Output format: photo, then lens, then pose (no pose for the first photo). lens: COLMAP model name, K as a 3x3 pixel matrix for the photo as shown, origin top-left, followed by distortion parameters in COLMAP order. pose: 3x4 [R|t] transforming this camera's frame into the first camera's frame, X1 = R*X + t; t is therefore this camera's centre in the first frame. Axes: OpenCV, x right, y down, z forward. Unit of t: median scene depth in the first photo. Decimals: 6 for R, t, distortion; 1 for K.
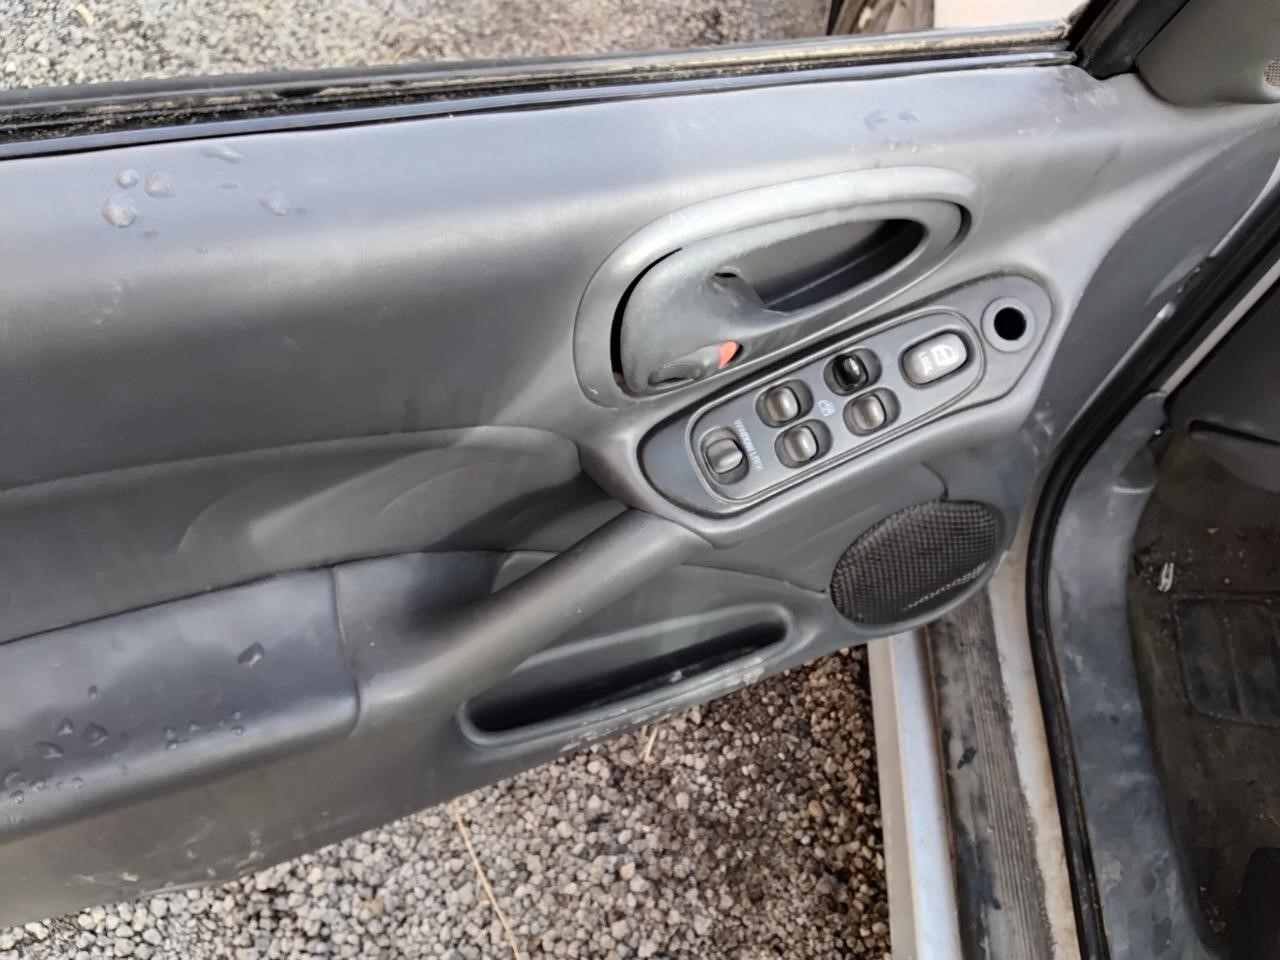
lens RADIAL K [[1005.1, 0, 652.6], [0, 1005.1, 479.8], [0, 0, 1]] dist [0.112553, -0.180324]
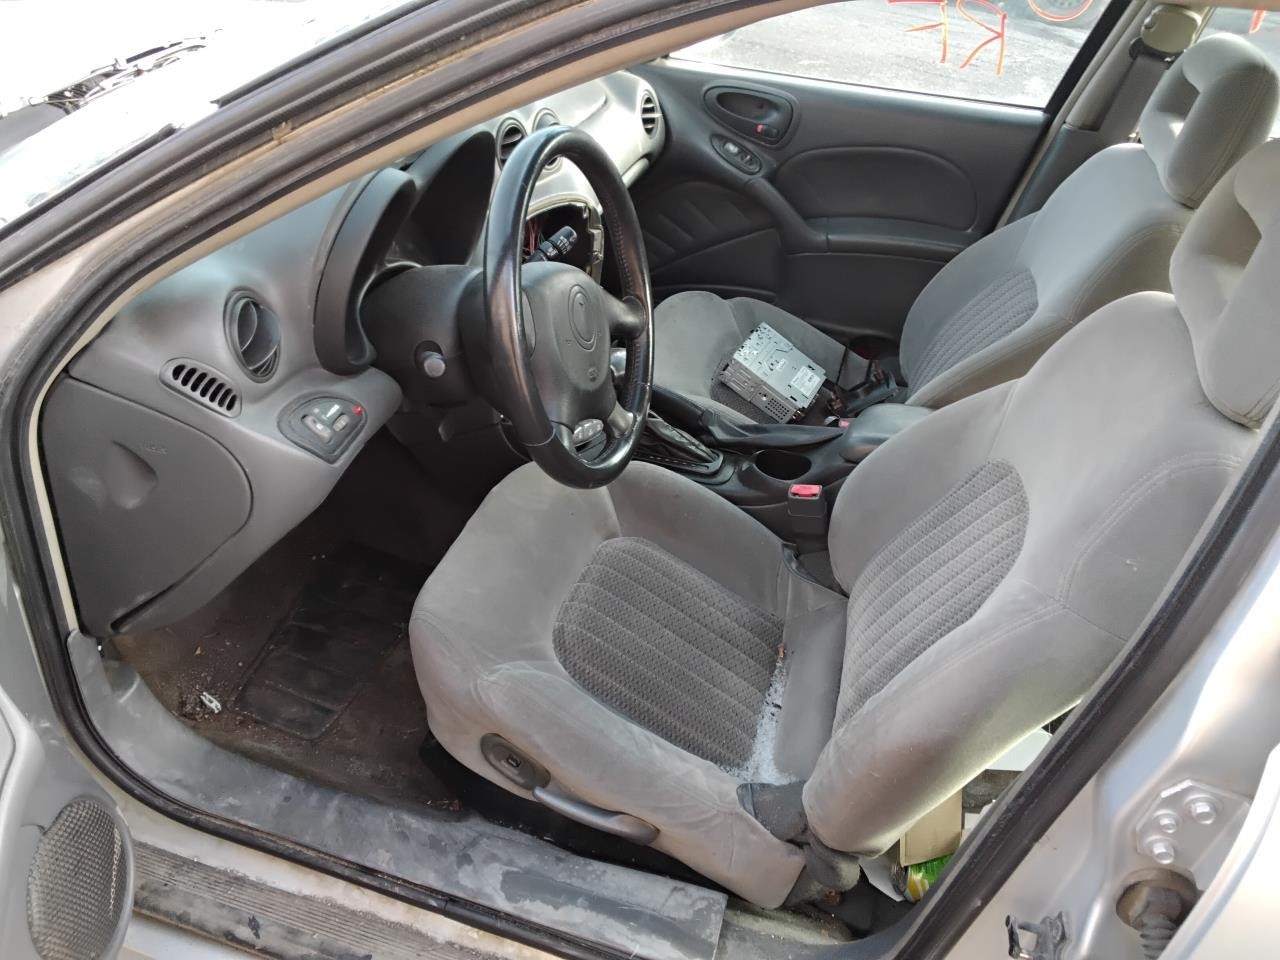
lens RADIAL K [[1005.1, 0, 652.6], [0, 1005.1, 479.8], [0, 0, 1]] dist [0.112553, -0.180324]
pose [[0.228749, -0.653316, 0.721701, -0.094826], [0.750887, 0.590231, 0.296304, -0.031861], [-0.619551, 0.474136, 0.625581, -0.247980]]
